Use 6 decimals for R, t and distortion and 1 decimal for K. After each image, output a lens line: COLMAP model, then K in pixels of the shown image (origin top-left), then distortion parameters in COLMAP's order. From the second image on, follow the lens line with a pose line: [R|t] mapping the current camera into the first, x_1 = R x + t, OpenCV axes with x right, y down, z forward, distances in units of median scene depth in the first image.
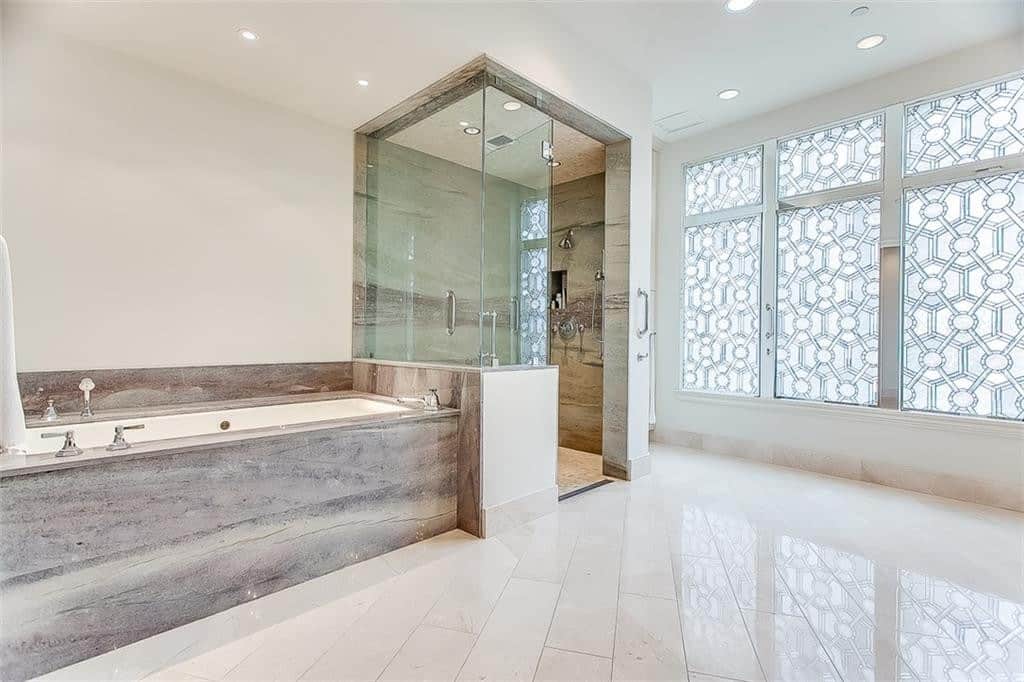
lens RADIAL K [[495.0, 0, 510.8], [0, 495.0, 338.2], [0, 0, 1]] dist [0.003368, 0.000295]
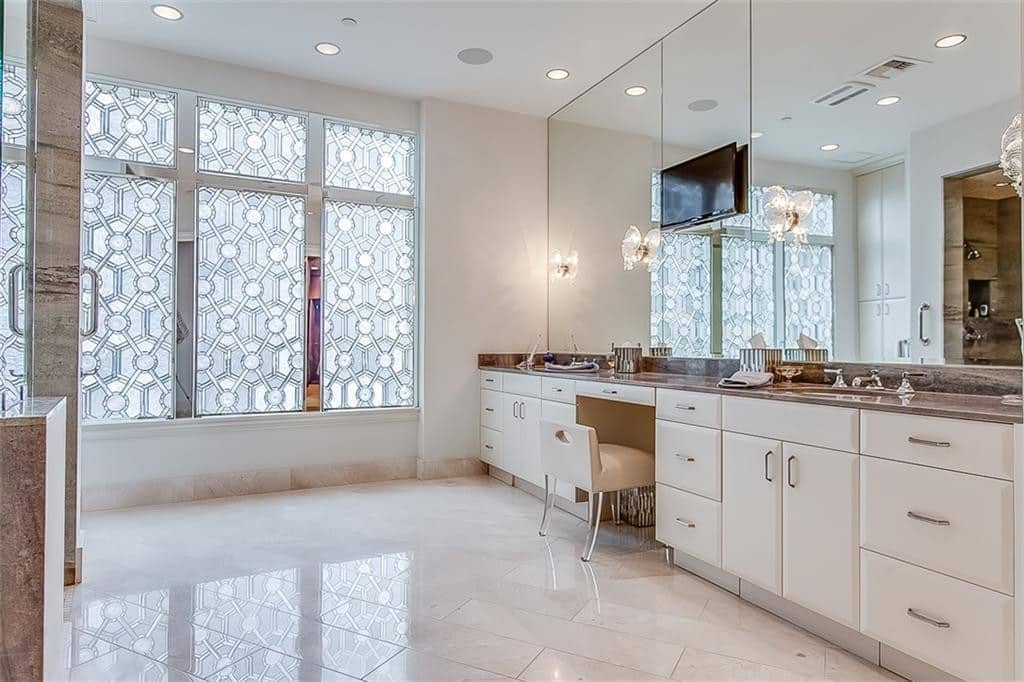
lens RADIAL K [[578.9, 0, 508.6], [0, 578.9, 341.5], [0, 0, 1]] dist [-0.005865, -0.000893]
pose [[0.230887, -0.006588, 0.972958, -0.253858], [0.004178, 0.999975, 0.005780, -0.005014], [-0.972971, 0.002731, 0.230909, 0.293407]]
